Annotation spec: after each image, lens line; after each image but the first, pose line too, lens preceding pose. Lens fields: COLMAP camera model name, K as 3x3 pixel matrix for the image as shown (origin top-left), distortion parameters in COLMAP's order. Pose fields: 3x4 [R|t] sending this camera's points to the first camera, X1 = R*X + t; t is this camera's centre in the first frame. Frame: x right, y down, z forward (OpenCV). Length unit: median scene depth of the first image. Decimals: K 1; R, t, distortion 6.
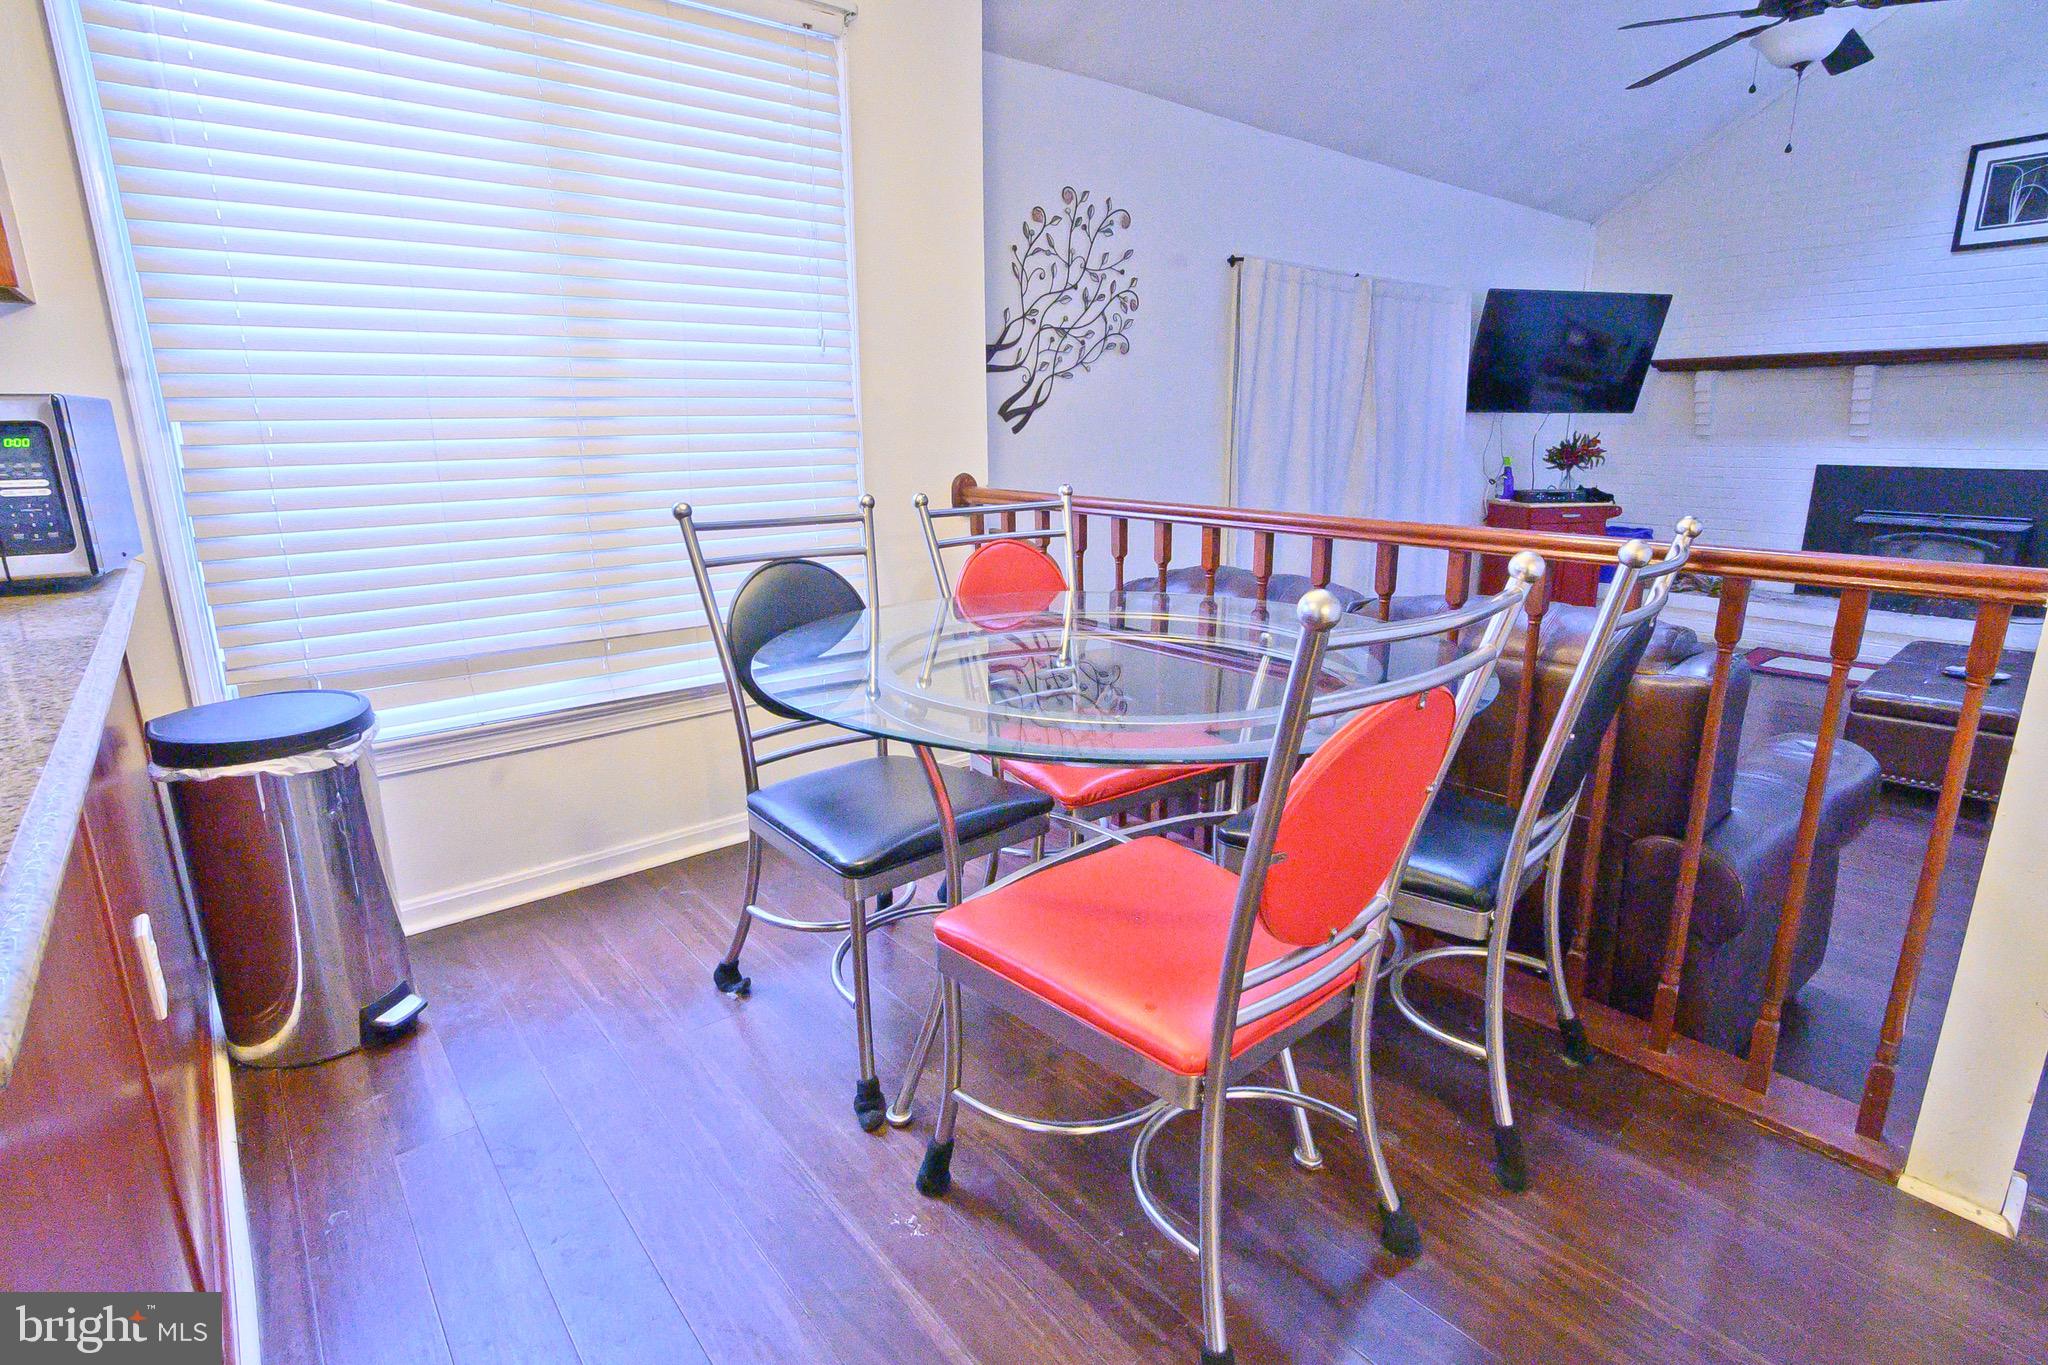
lens RADIAL K [[997.5, 0, 1011.4], [0, 997.5, 680.2], [0, 0, 1]] dist [-0.036168, 0.013378]
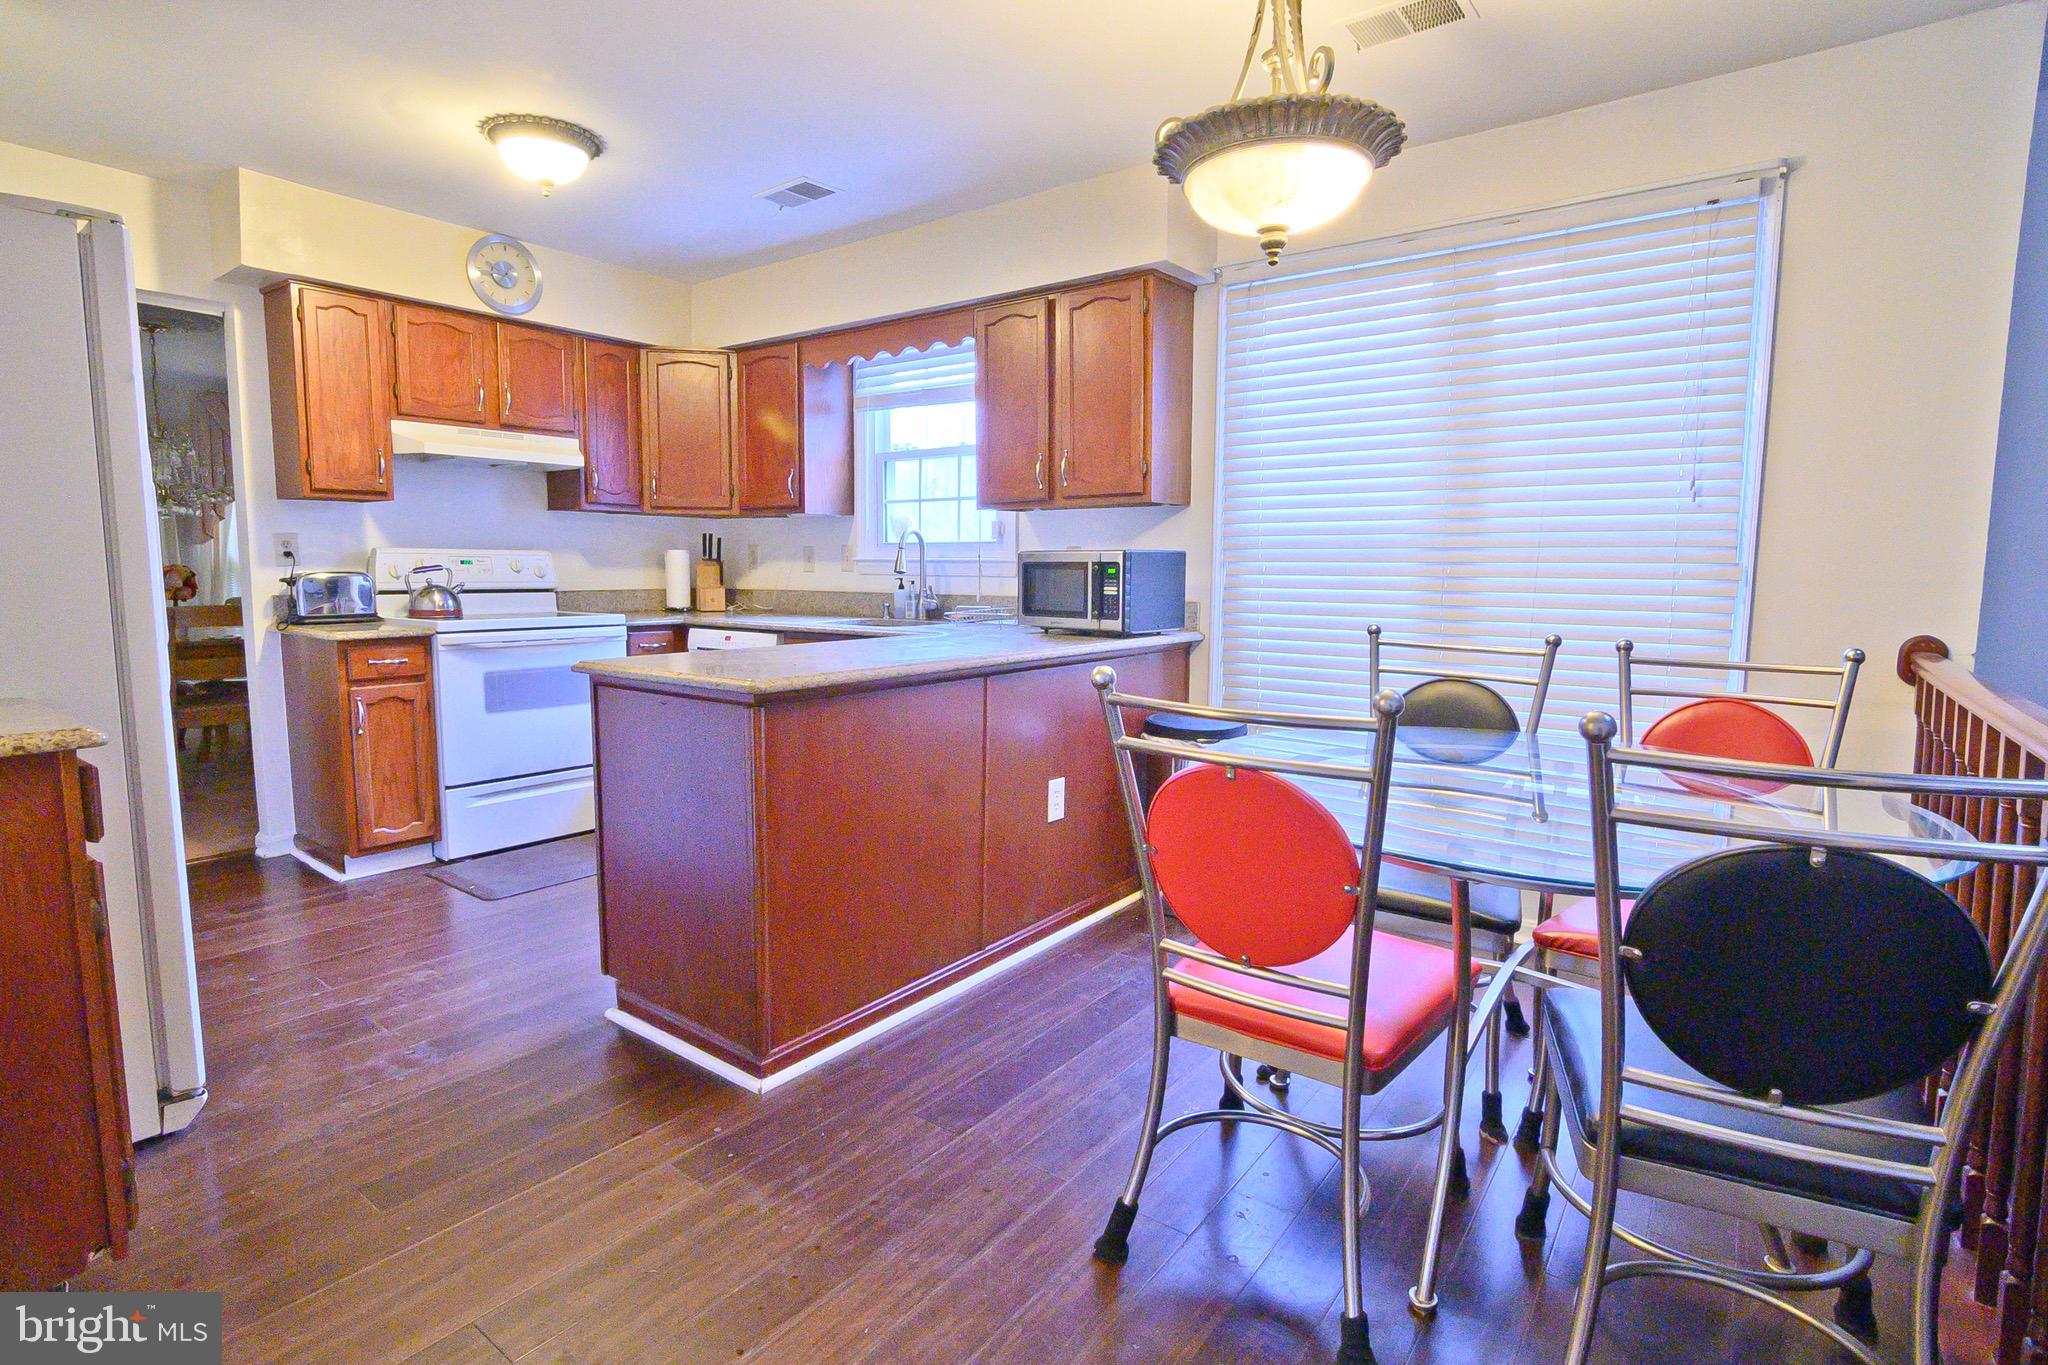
lens RADIAL K [[997.5, 0, 1011.4], [0, 997.5, 680.2], [0, 0, 1]] dist [-0.036168, 0.013378]
pose [[0.234183, 0.121976, -0.964510, 0.360541], [-0.249437, 0.966426, 0.061656, -0.025293], [0.939649, 0.226146, 0.256746, 0.074752]]
